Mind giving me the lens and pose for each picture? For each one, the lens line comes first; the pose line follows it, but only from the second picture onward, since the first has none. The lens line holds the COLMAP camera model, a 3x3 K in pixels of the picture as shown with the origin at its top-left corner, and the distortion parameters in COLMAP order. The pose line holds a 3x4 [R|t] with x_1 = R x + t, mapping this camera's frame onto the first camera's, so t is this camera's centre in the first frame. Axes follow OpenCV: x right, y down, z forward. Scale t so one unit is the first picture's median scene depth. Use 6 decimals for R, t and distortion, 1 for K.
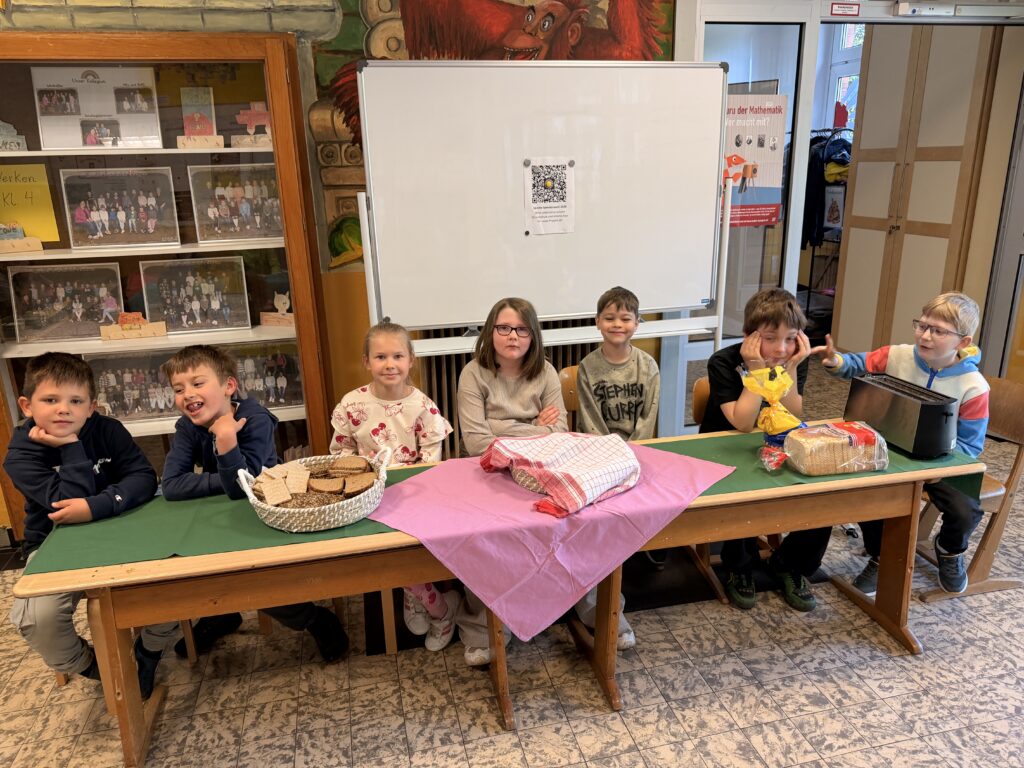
lens RADIAL K [[742.5, 0, 515.4], [0, 742.5, 382.7], [0, 0, 1]] dist [0.044840, -0.044549]
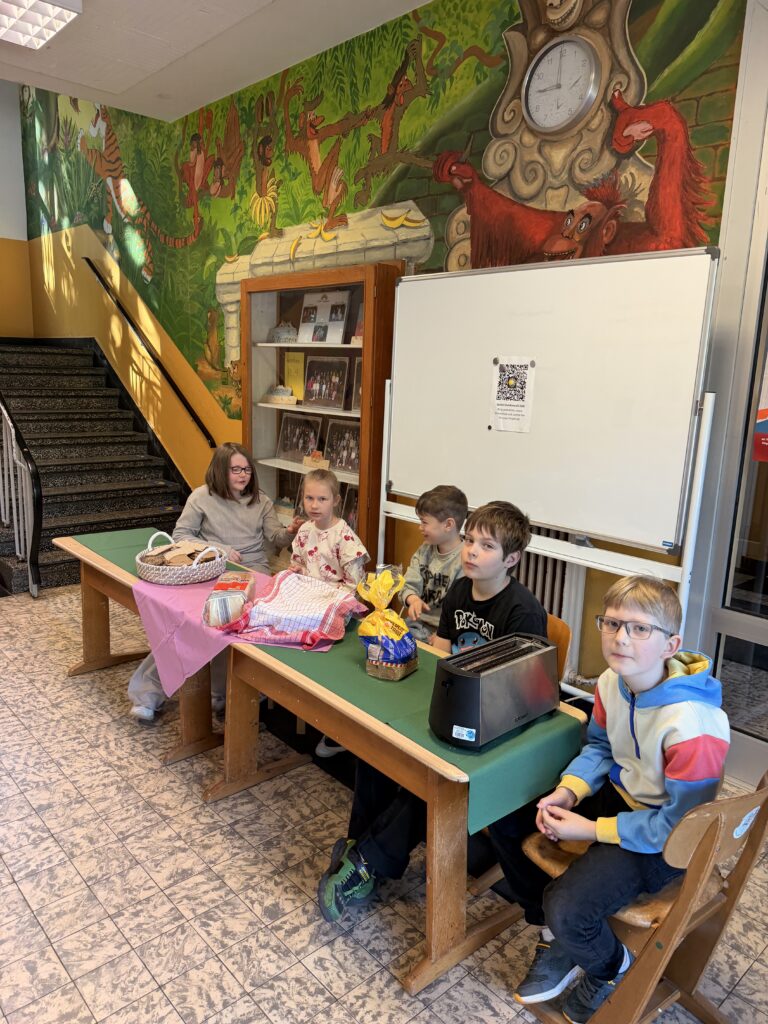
lens RADIAL K [[742.5, 0, 382.2], [0, 742.5, 517.7], [0, 0, 1]] dist [0.044840, -0.044549]
pose [[0.470085, 0.212263, -0.856717, 0.855301], [-0.301418, 0.950904, 0.070209, -0.111399], [0.829558, 0.225225, 0.510986, 0.383915]]
